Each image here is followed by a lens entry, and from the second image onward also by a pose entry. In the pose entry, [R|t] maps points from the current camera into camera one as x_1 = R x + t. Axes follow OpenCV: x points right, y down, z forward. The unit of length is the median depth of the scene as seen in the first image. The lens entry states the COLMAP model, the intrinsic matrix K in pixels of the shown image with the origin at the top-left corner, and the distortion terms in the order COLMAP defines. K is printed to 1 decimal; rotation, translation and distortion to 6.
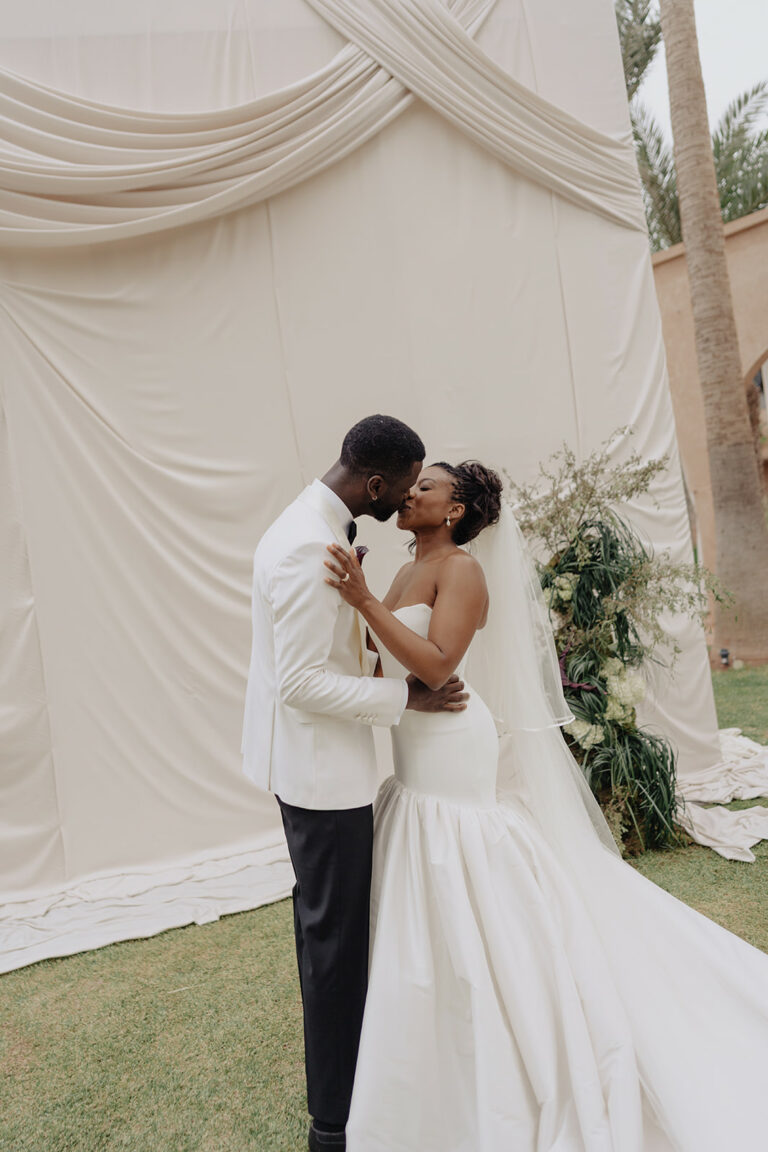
lens RADIAL K [[786.0, 0, 377.8], [0, 786.0, 585.1], [0, 0, 1]] dist [0.006053, 0.002600]
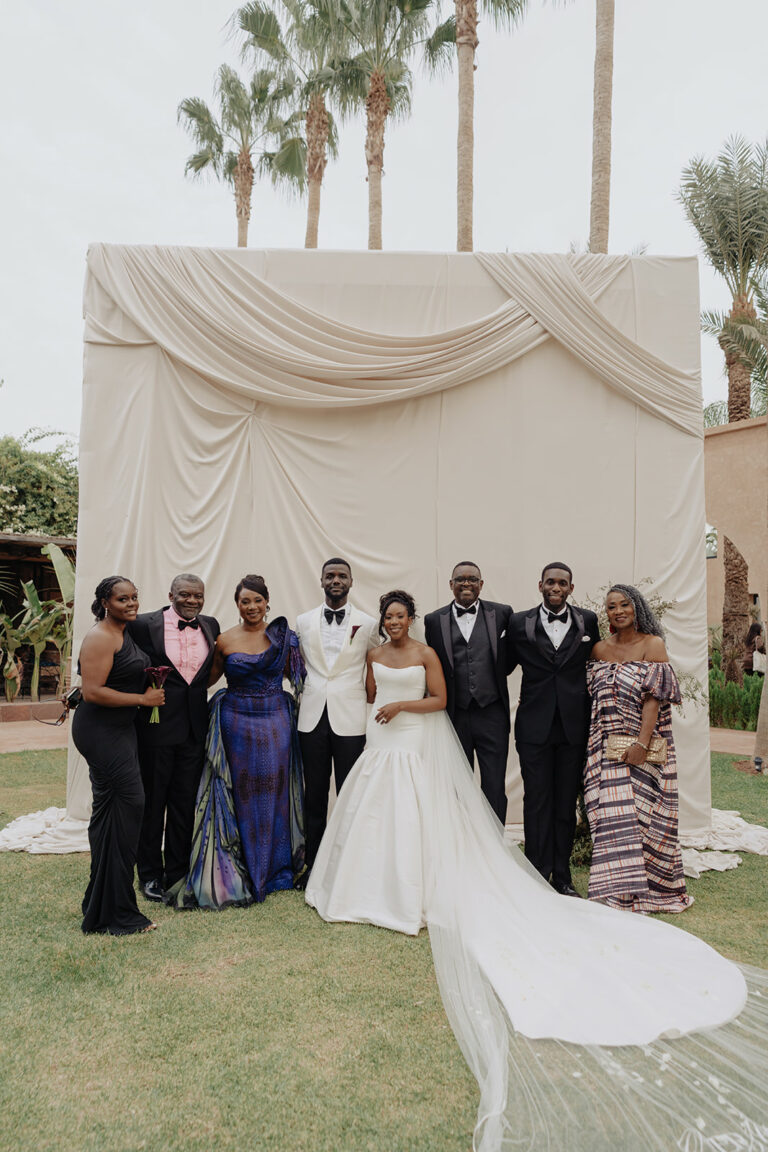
lens RADIAL K [[786.0, 0, 366.4], [0, 786.0, 578.7], [0, 0, 1]] dist [0.006053, 0.002600]
pose [[0.976507, 0.152003, -0.152739, 0.005267], [-0.165302, 0.983119, -0.078443, 0.014118], [0.138237, 0.101848, 0.985148, -0.558382]]
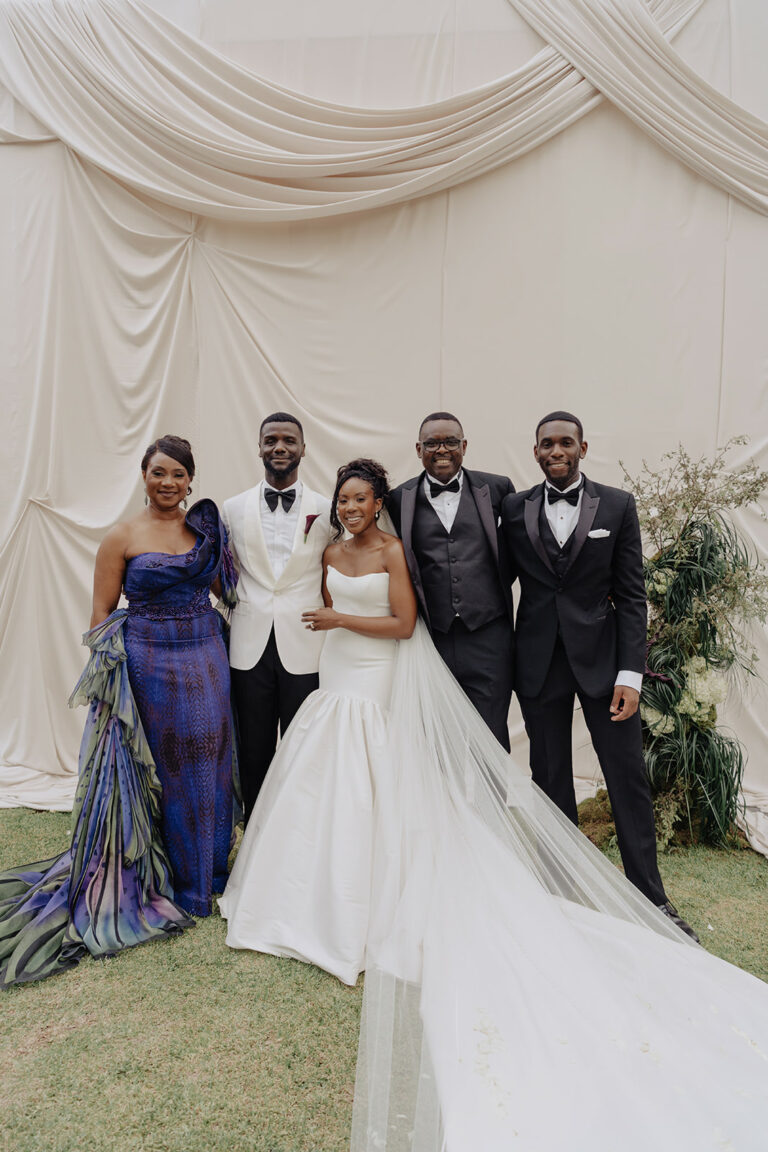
lens RADIAL K [[786.0, 0, 371.4], [0, 786.0, 562.2], [0, 0, 1]] dist [0.006053, 0.002600]
pose [[0.962649, 0.159500, -0.218783, 0.090770], [-0.154810, 0.987193, 0.038532, -0.003024], [0.222126, -0.003223, 0.975013, -0.107150]]
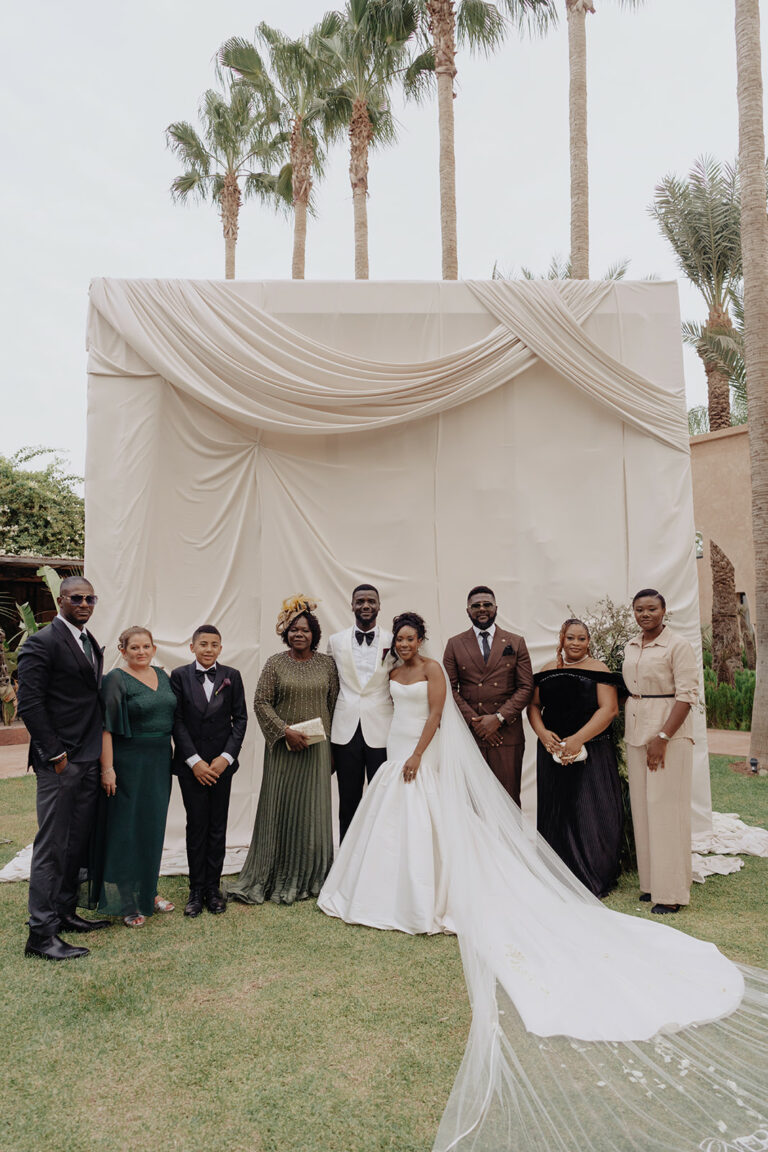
lens RADIAL K [[786.0, 0, 377.7], [0, 786.0, 557.1], [0, 0, 1]] dist [0.006053, 0.002600]
pose [[0.983950, 0.120979, -0.131171, -0.020379], [-0.136650, 0.983579, -0.117898, -0.004256], [0.114753, 0.133931, 0.984324, -0.607227]]
